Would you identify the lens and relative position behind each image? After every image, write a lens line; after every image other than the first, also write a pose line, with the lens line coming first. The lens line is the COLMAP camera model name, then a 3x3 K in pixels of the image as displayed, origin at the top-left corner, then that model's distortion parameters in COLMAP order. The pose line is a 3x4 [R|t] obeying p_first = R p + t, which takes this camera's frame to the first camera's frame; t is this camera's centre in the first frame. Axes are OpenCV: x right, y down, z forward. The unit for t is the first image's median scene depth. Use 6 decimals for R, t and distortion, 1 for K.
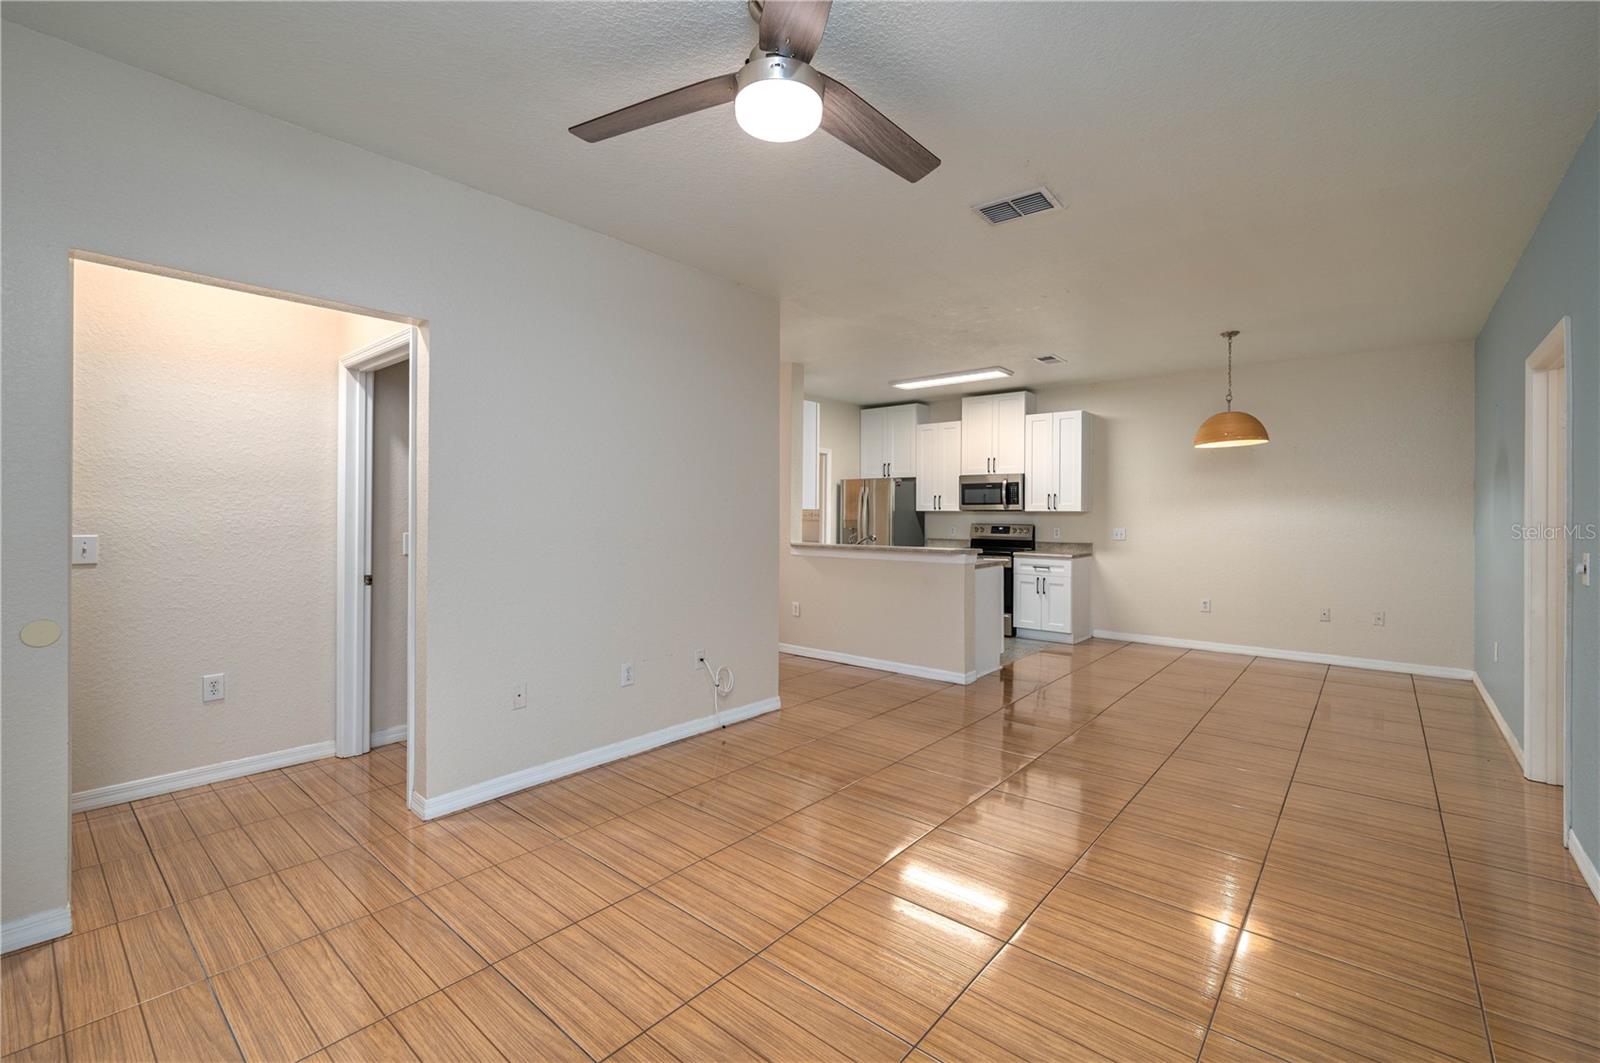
lens RADIAL K [[687.5, 0, 792.3], [0, 687.5, 516.8], [0, 0, 1]] dist [-0.000629, -0.000232]
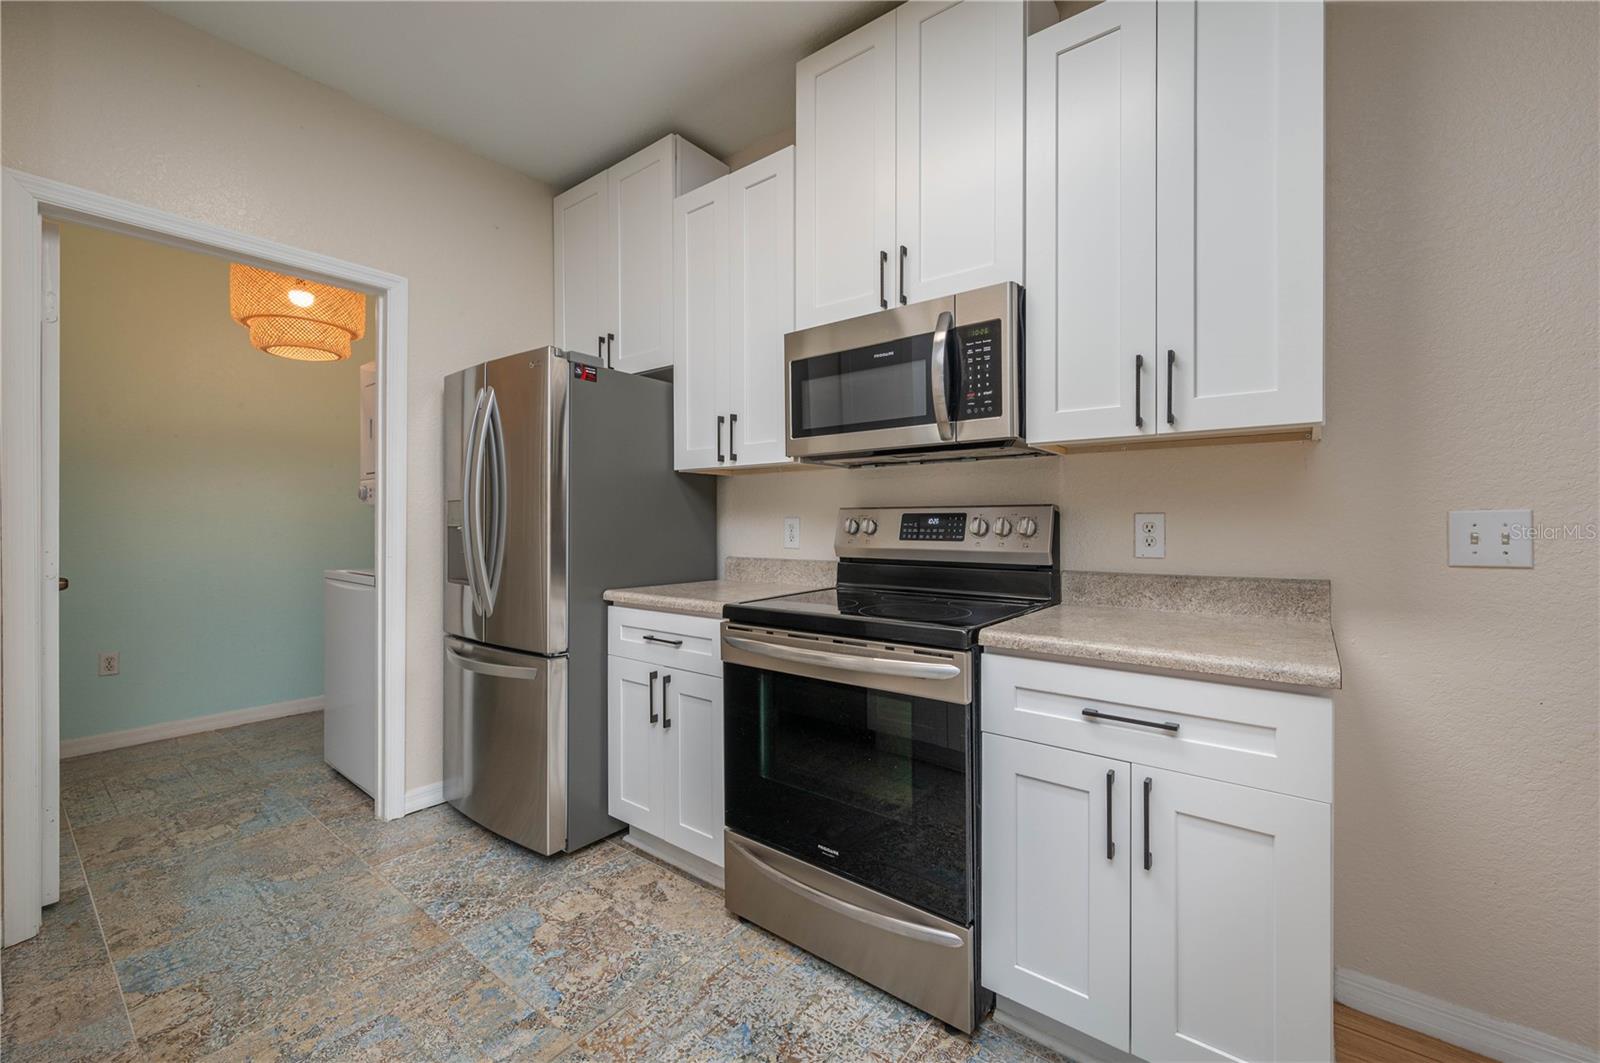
lens RADIAL K [[640.6, 0, 800.0], [0, 640.6, 531.5], [0, 0, 1]] dist [-0.000542, 0.000337]
pose [[0.999084, -0.009675, 0.041677, 0.247964], [0.009286, 0.999912, 0.009516, 0.018668], [-0.041765, -0.009120, 0.999086, 0.772988]]
